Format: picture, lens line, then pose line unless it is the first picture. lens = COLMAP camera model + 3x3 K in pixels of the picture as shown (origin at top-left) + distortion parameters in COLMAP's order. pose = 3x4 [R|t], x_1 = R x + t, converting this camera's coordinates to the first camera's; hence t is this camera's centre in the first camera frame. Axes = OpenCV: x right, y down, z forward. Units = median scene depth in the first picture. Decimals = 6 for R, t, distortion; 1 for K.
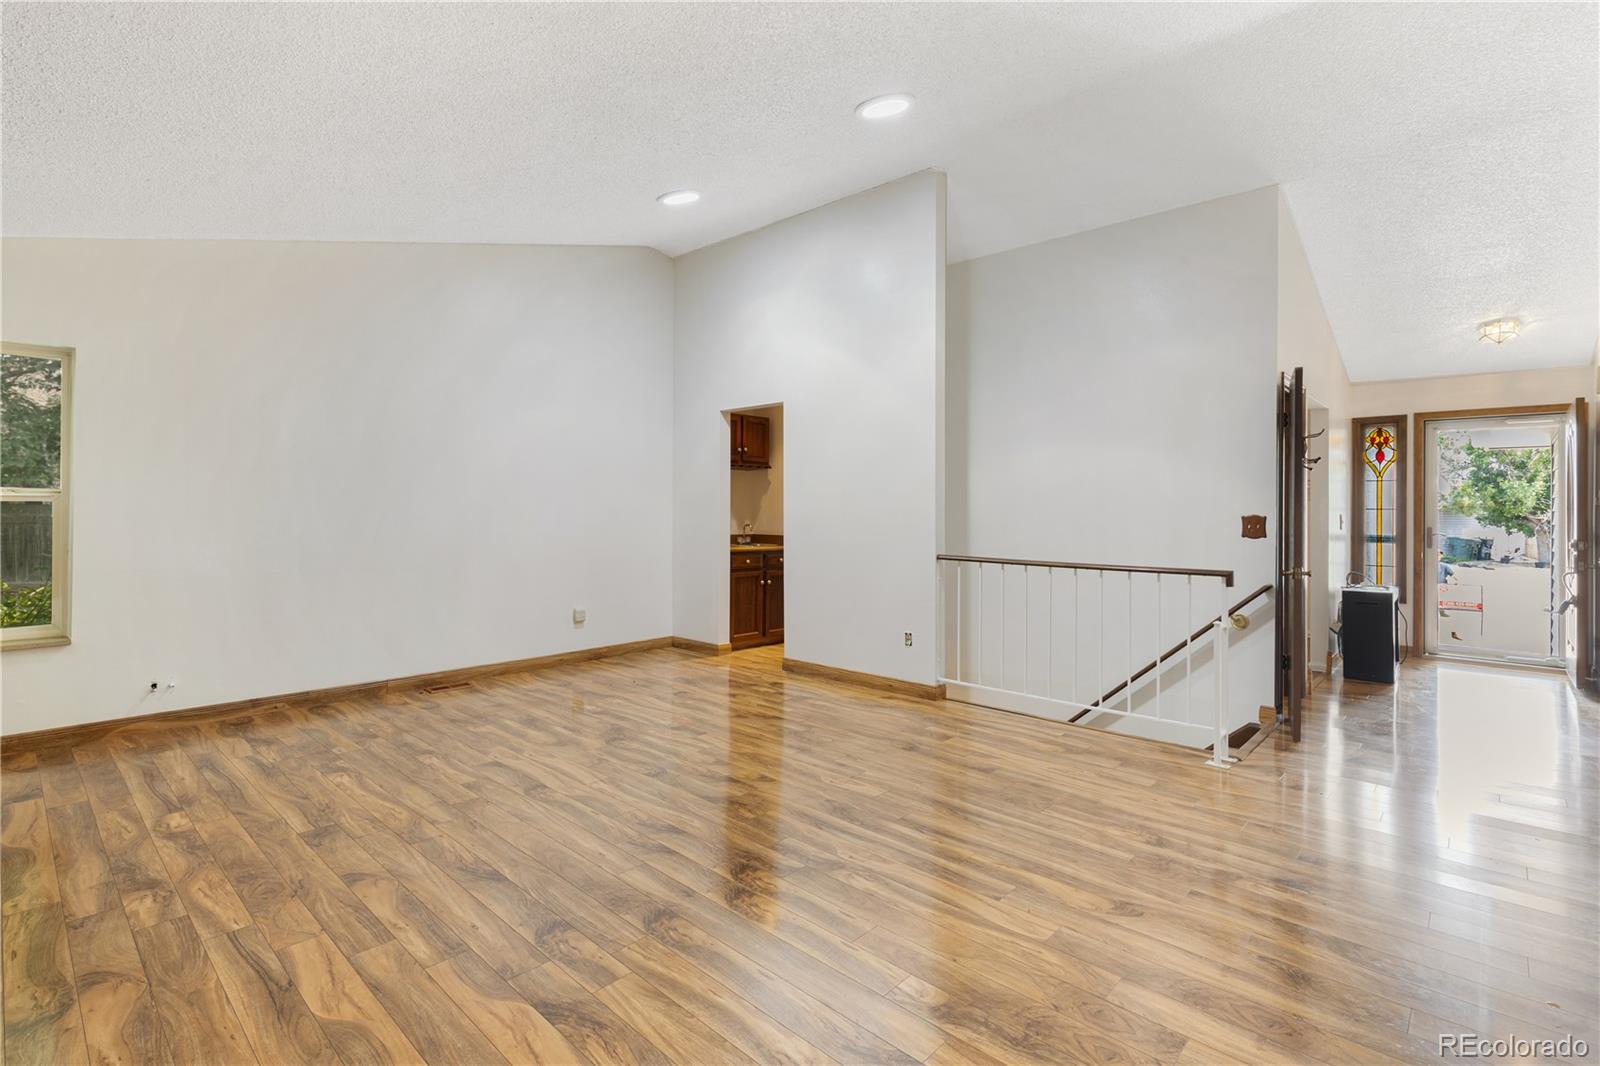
lens RADIAL K [[741.3, 0, 803.2], [0, 741.3, 500.1], [0, 0, 1]] dist [0.002845, 0.000253]
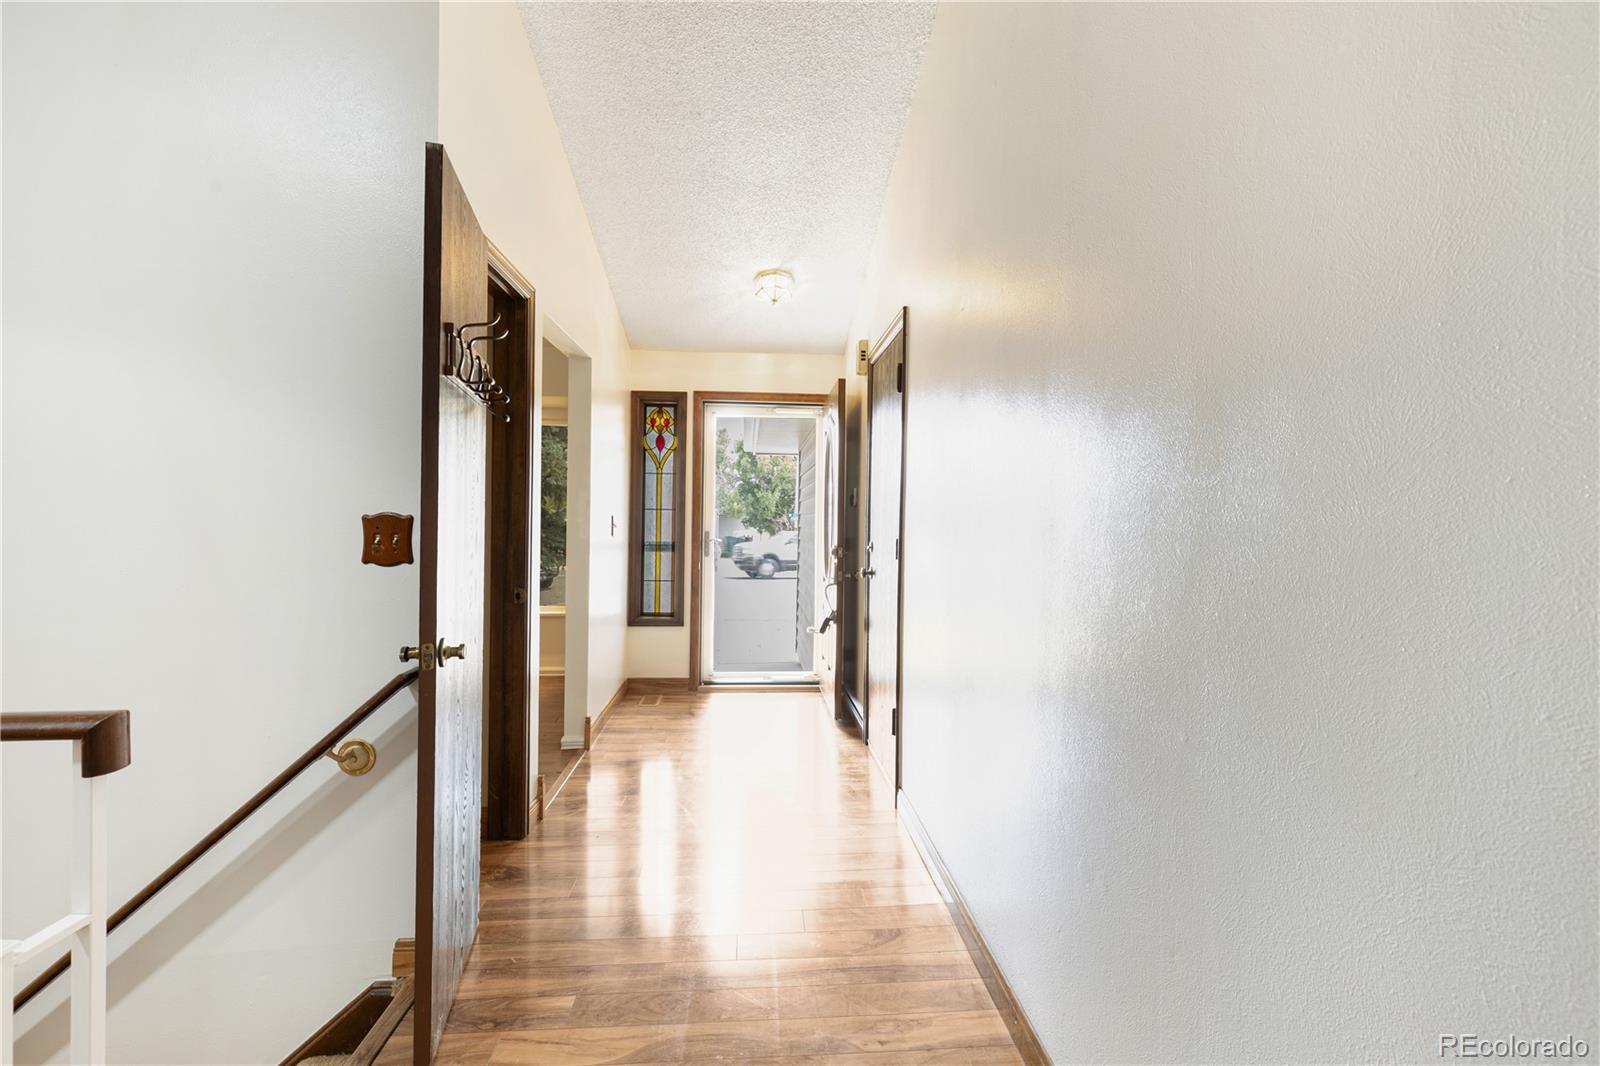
lens RADIAL K [[737.6, 0, 803.6], [0, 737.6, 532.3], [0, 0, 1]] dist [0.003980, -0.000069]
pose [[0.681574, -0.011957, 0.731652, 0.304655], [-0.016644, 0.999354, 0.031837, 0.009143], [-0.731560, -0.033876, 0.680935, 0.349298]]
